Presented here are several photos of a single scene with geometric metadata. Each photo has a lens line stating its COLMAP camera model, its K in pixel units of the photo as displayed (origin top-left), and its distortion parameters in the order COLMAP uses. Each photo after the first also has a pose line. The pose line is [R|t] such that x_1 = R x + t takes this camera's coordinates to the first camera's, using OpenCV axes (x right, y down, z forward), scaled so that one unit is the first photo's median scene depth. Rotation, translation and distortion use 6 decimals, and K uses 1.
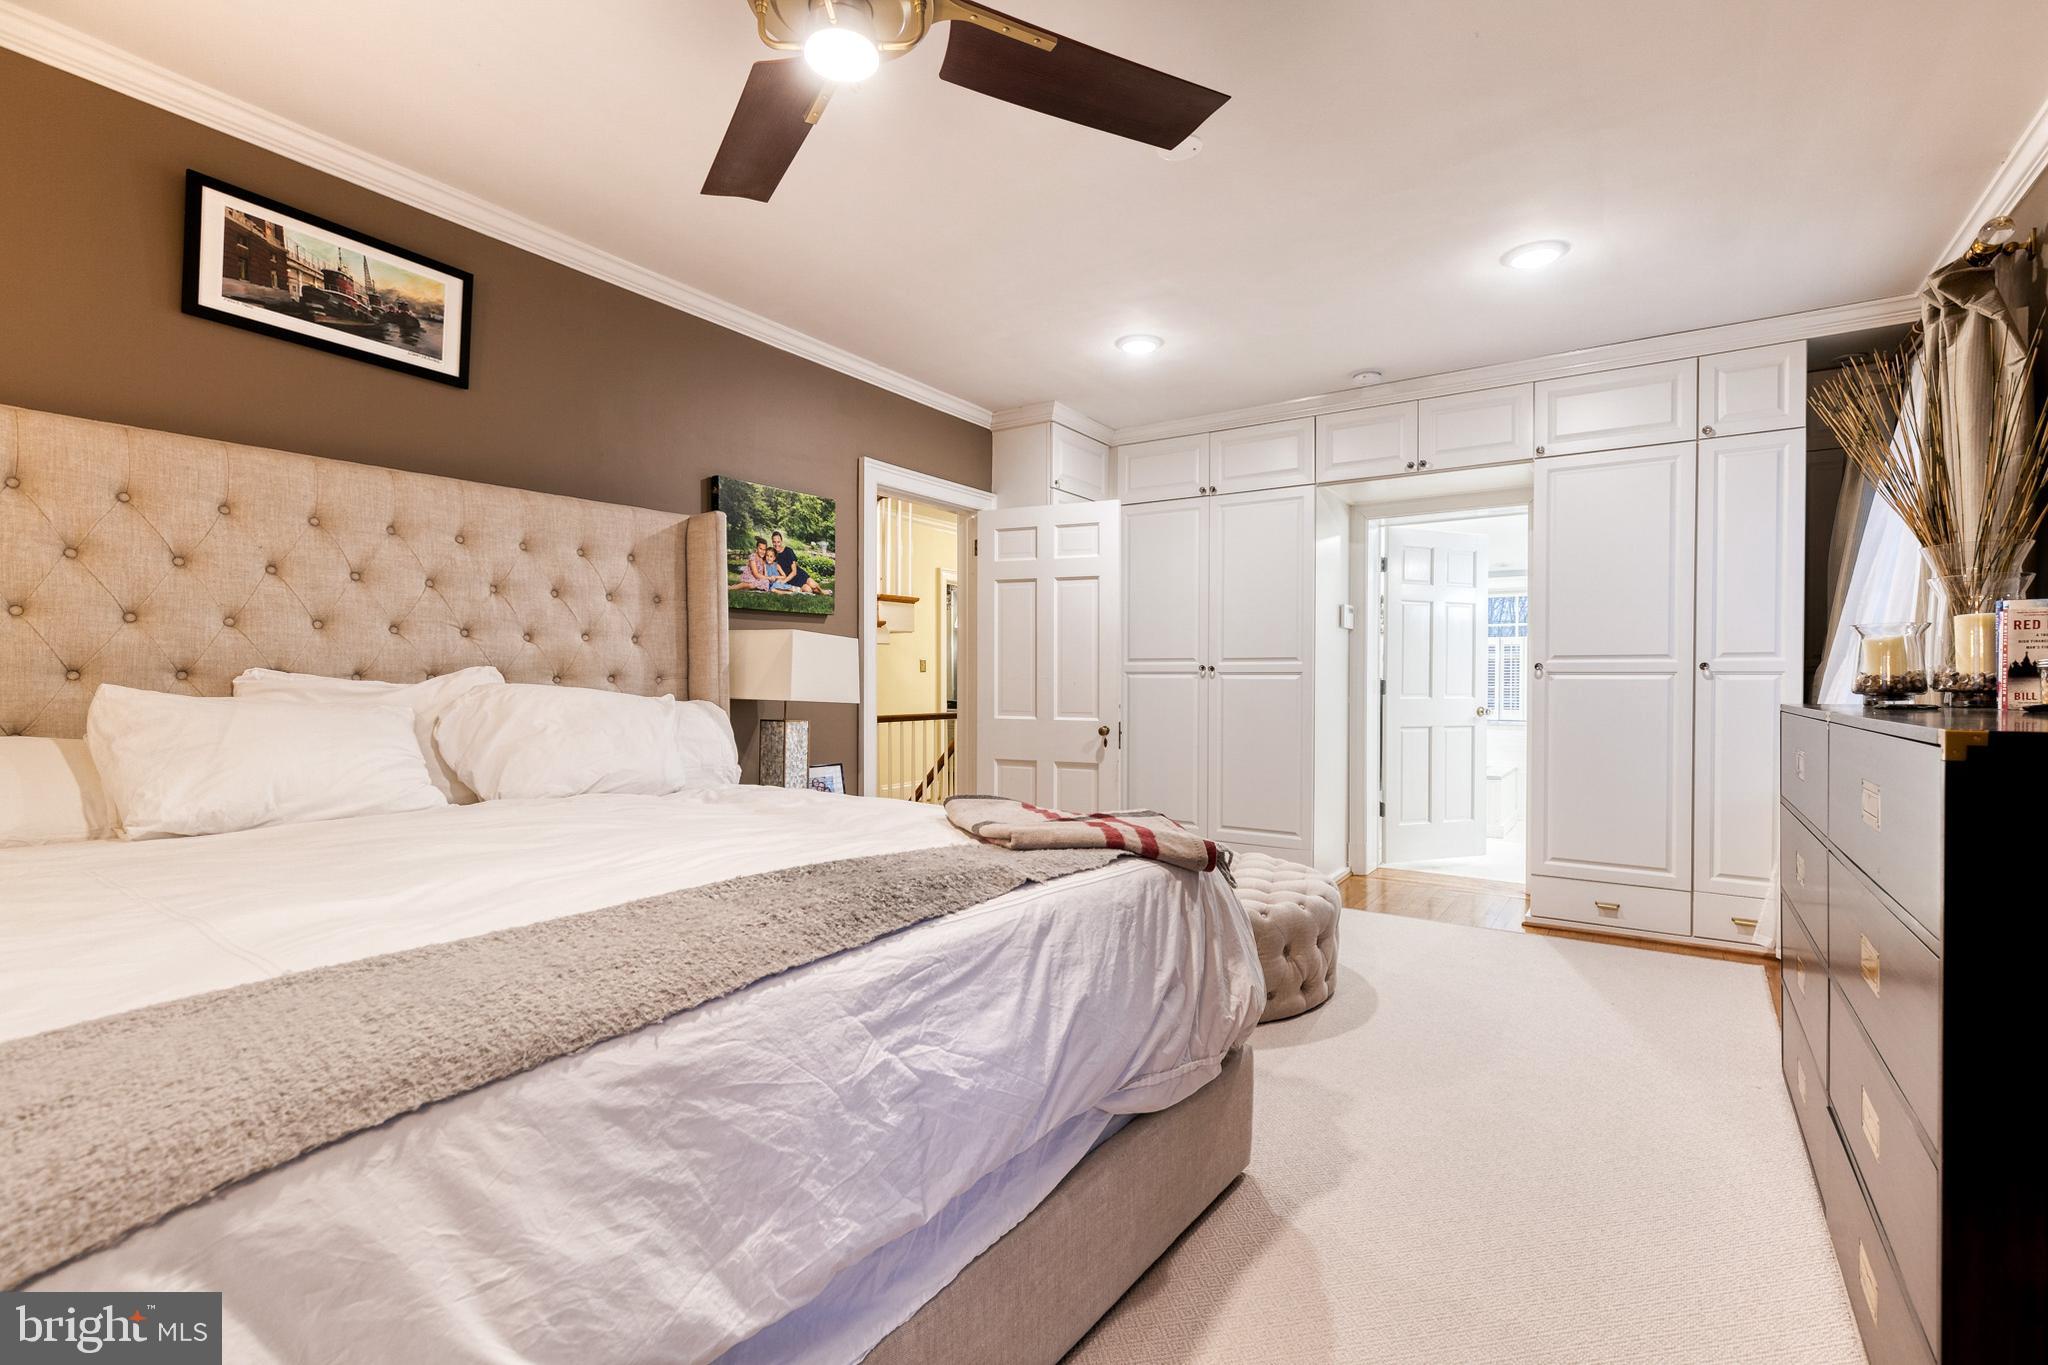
lens RADIAL K [[932.4, 0, 1041.4], [0, 932.4, 688.7], [0, 0, 1]] dist [-0.043694, 0.000348]
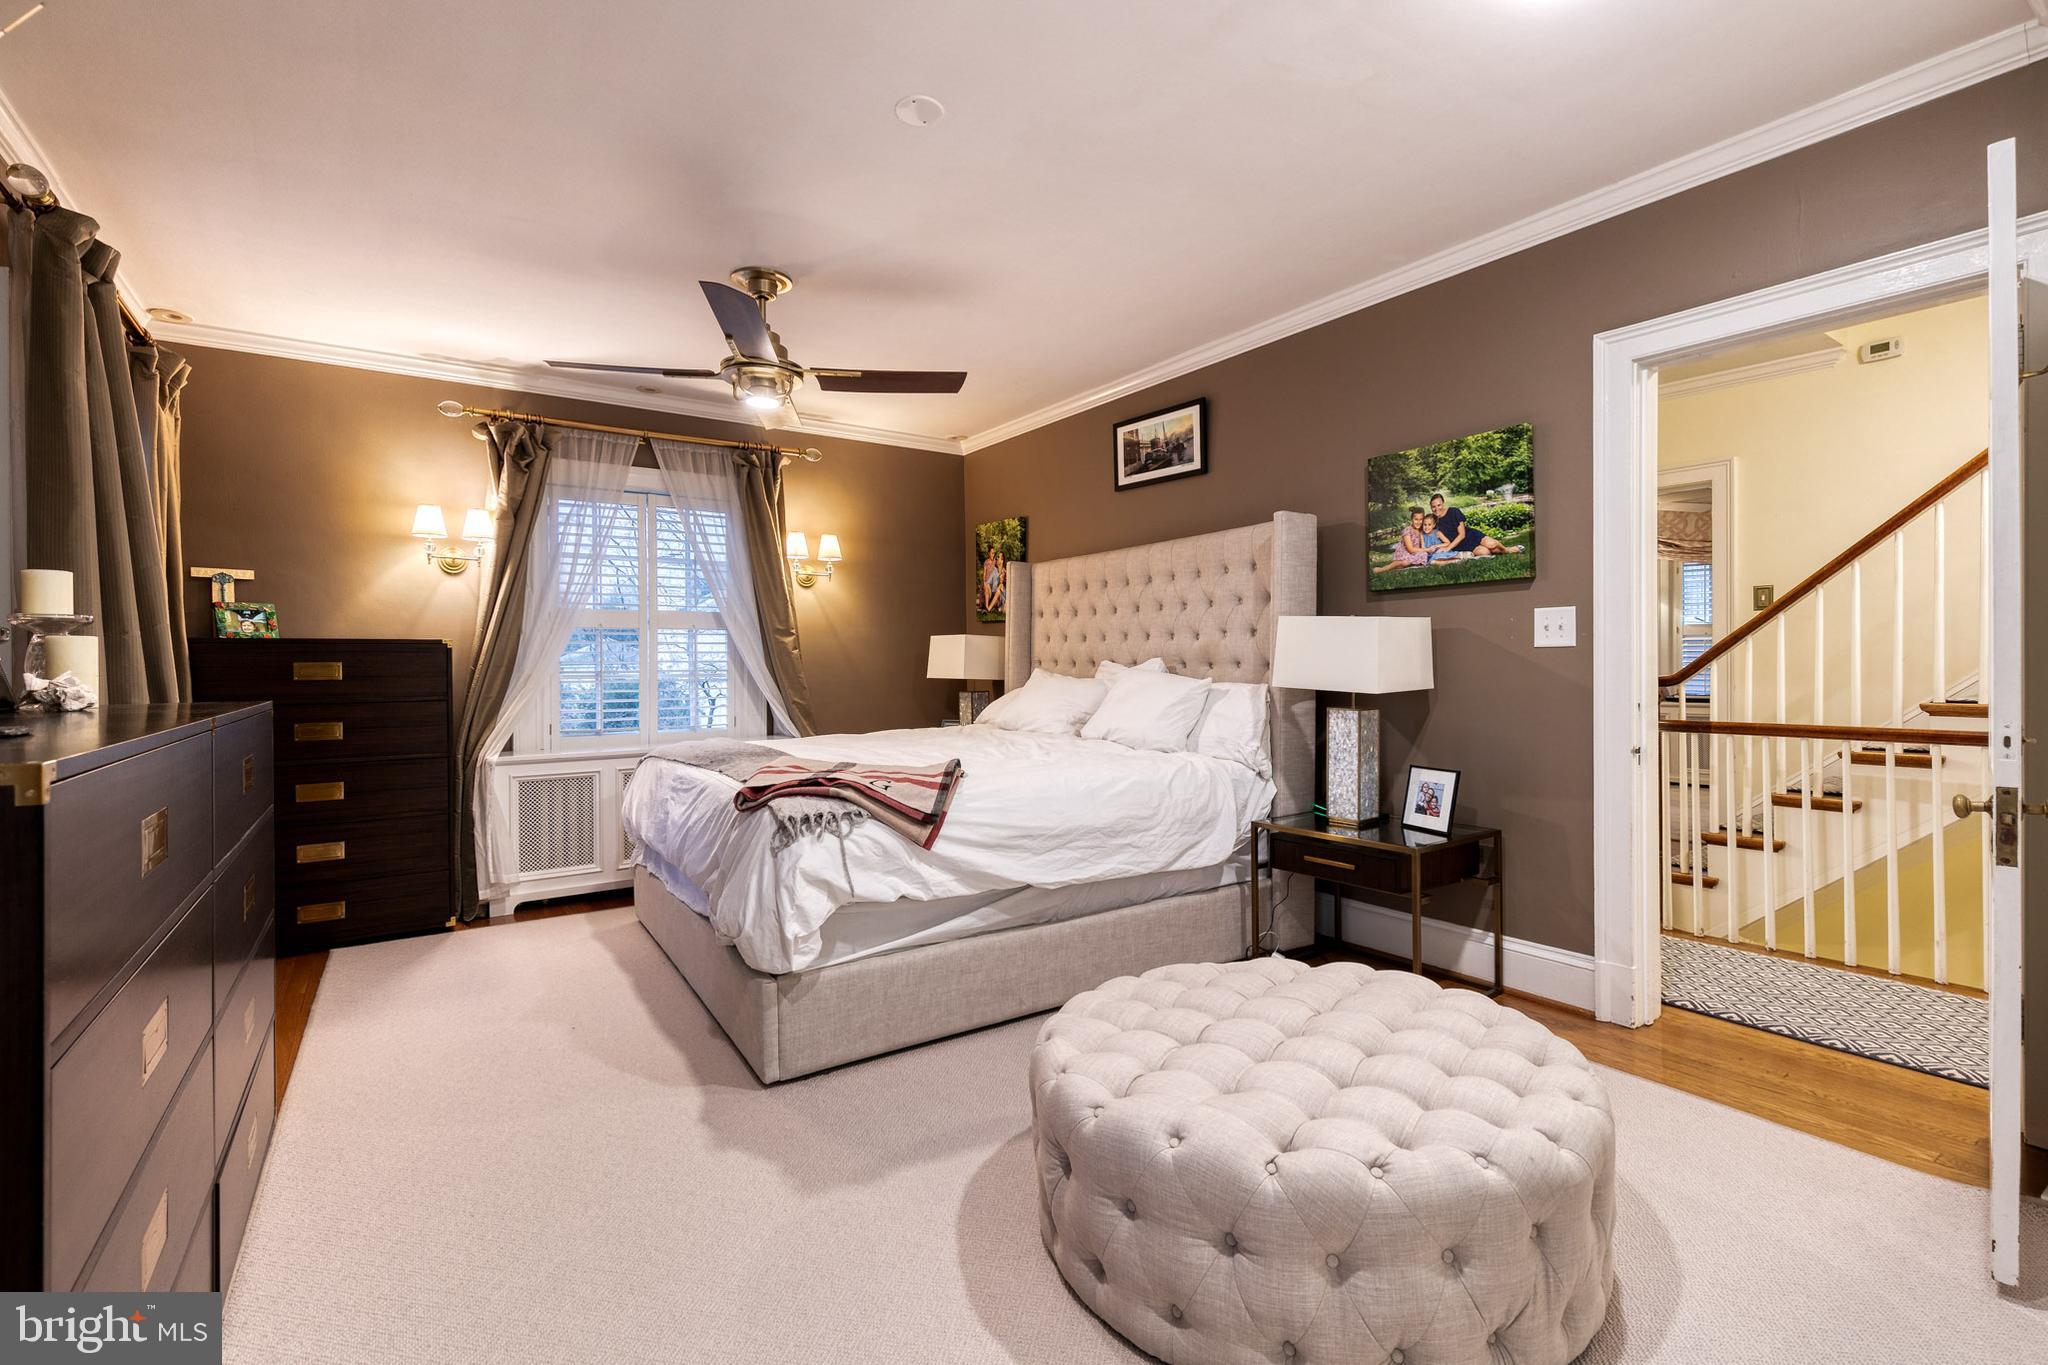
lens RADIAL K [[932.4, 0, 1045.4], [0, 932.4, 666.5], [0, 0, 1]] dist [-0.043694, 0.000348]
pose [[-0.399756, -0.007175, -0.916594, 0.651066], [-0.009784, 0.999946, -0.003560, -0.001786], [0.916569, 0.007544, -0.399804, 1.014557]]
